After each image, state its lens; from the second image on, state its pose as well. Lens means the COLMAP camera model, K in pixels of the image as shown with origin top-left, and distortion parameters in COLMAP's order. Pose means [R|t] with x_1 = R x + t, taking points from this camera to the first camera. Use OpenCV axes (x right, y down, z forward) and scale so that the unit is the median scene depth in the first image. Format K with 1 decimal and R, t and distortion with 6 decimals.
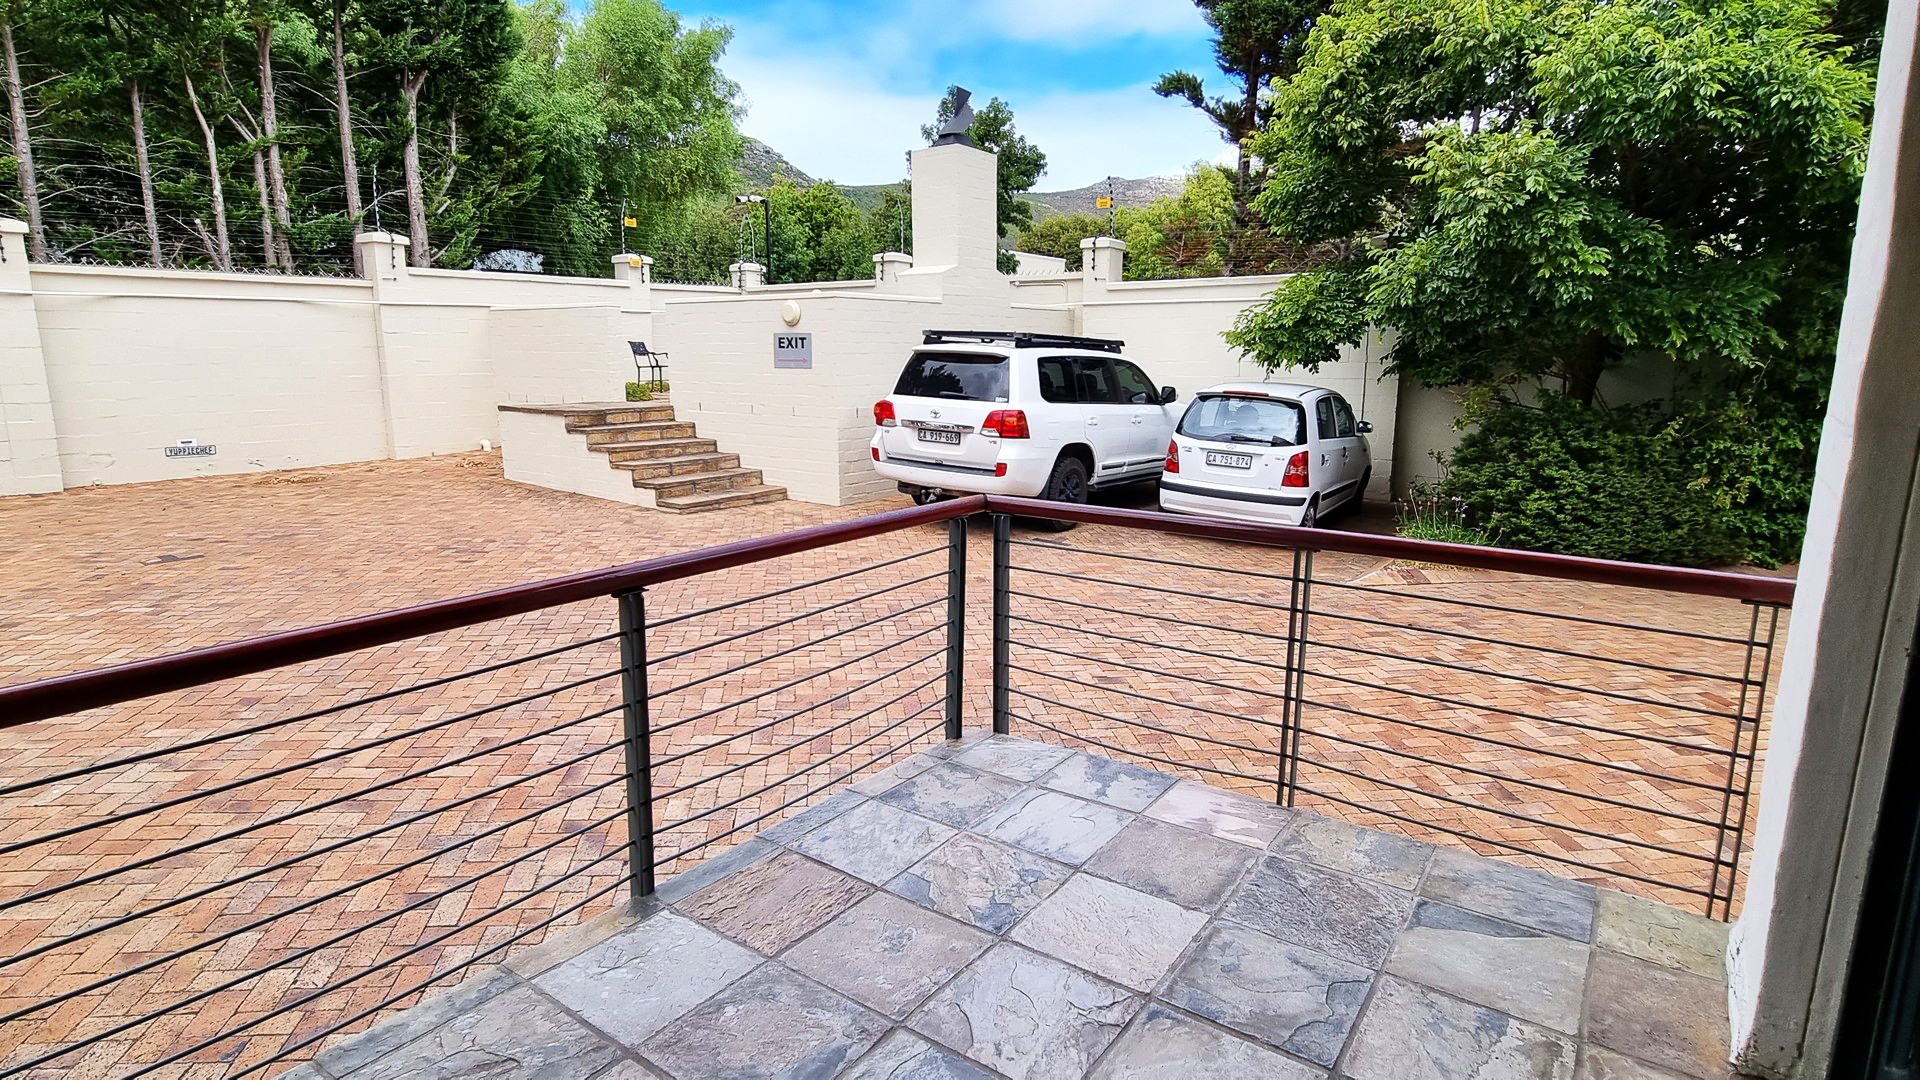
lens RADIAL K [[980.3, 0, 954.0], [0, 980.3, 538.8], [0, 0, 1]] dist [0.000461, 0.001447]
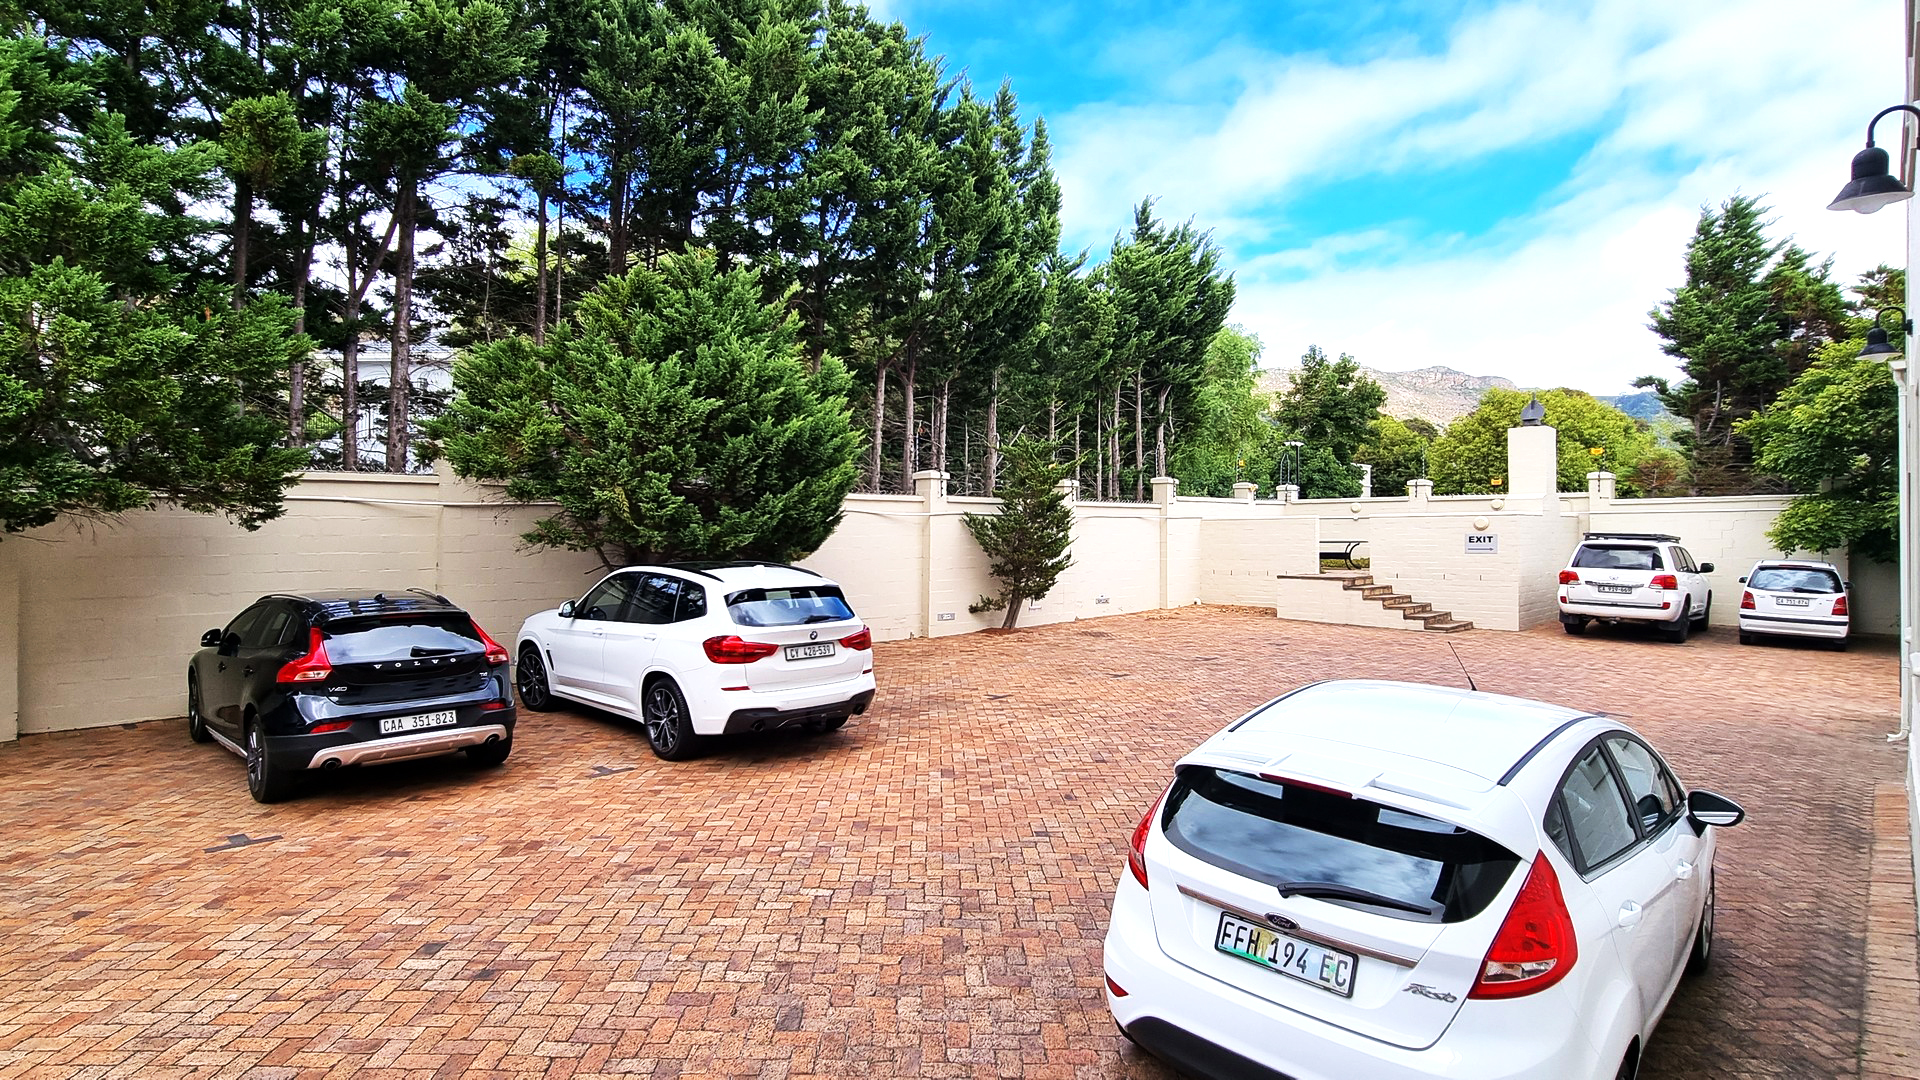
lens RADIAL K [[980.3, 0, 964.1], [0, 980.3, 532.3], [0, 0, 1]] dist [0.000461, 0.001447]
pose [[0.992963, -0.007191, -0.118206, -0.926751], [-0.016000, 0.980856, -0.194074, 0.154301], [0.117339, 0.194600, 0.973839, -0.882762]]
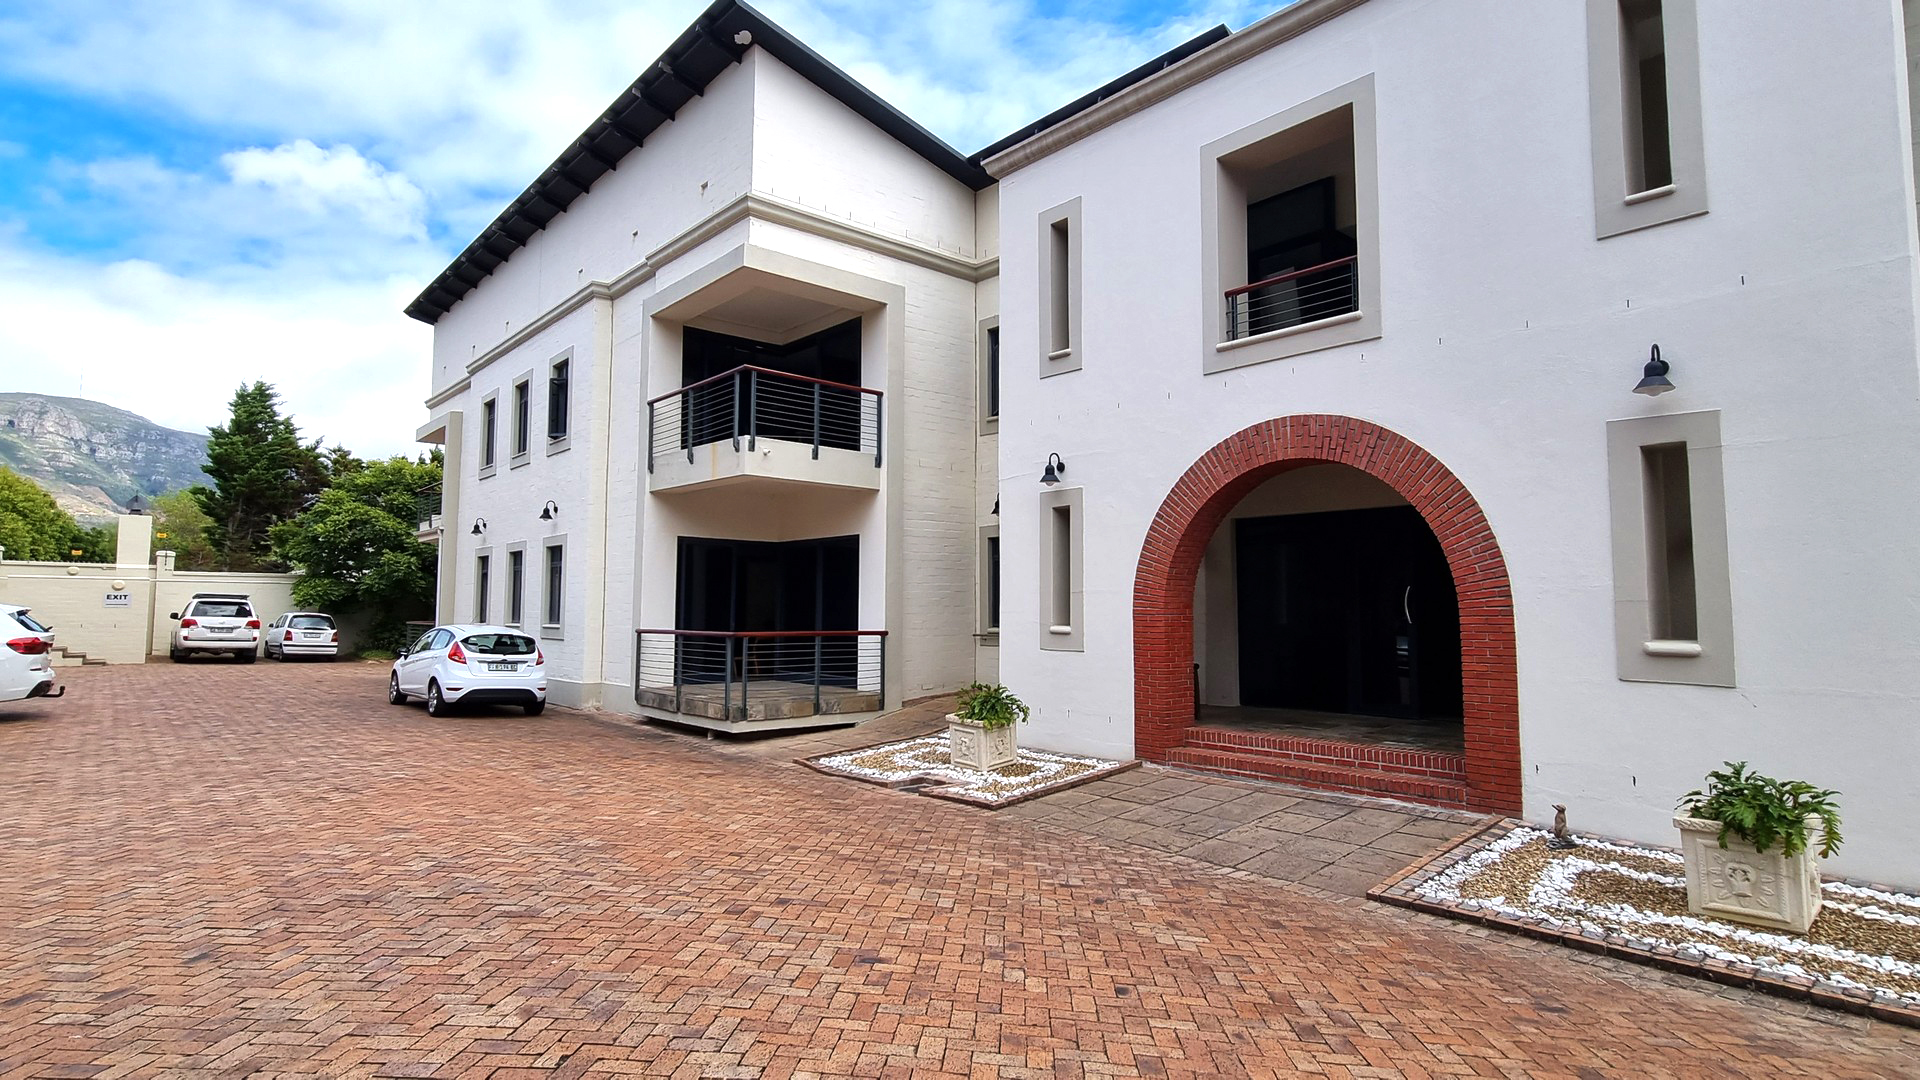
lens RADIAL K [[980.3, 0, 953.0], [0, 980.3, 540.6], [0, 0, 1]] dist [0.000461, 0.001447]
pose [[0.221539, 0.068457, 0.972746, -2.165029], [0.179902, 0.977541, -0.109767, 0.313143], [-0.958413, 0.199317, 0.204248, -1.561940]]
